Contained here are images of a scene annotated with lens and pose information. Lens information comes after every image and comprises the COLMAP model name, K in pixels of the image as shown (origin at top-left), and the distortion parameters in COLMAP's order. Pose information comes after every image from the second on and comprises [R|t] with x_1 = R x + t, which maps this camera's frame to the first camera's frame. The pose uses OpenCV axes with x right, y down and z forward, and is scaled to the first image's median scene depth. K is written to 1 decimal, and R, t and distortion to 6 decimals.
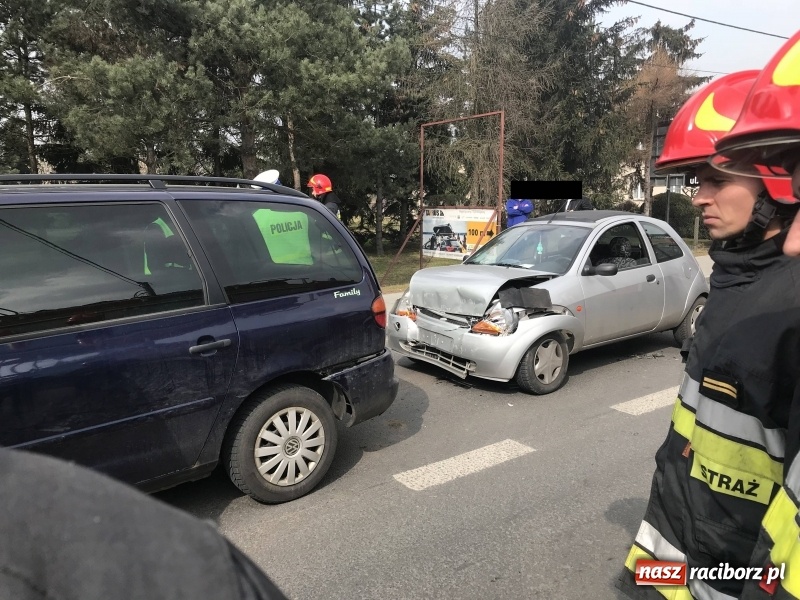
lens RADIAL K [[656.1, 0, 400.0], [0, 656.1, 300.0], [0, 0, 1]] dist [0.025473, -0.014900]
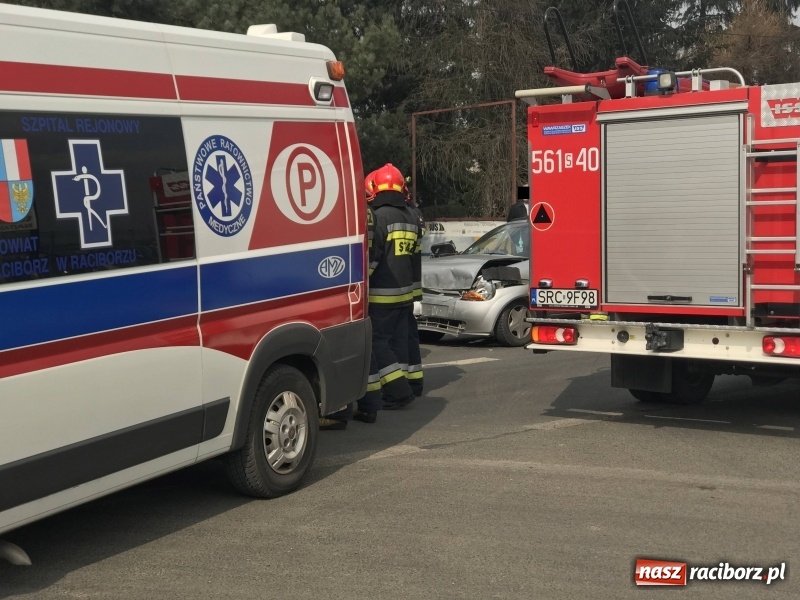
lens RADIAL K [[1002.2, 0, 400.0], [0, 1002.2, 300.0], [0, 0, 1]] dist [-0.007315, -0.001567]
pose [[0.999717, -0.013603, 0.019503, -0.055970], [0.014853, 0.997745, -0.065450, 0.177302], [-0.018569, 0.065721, 0.997665, -1.012040]]
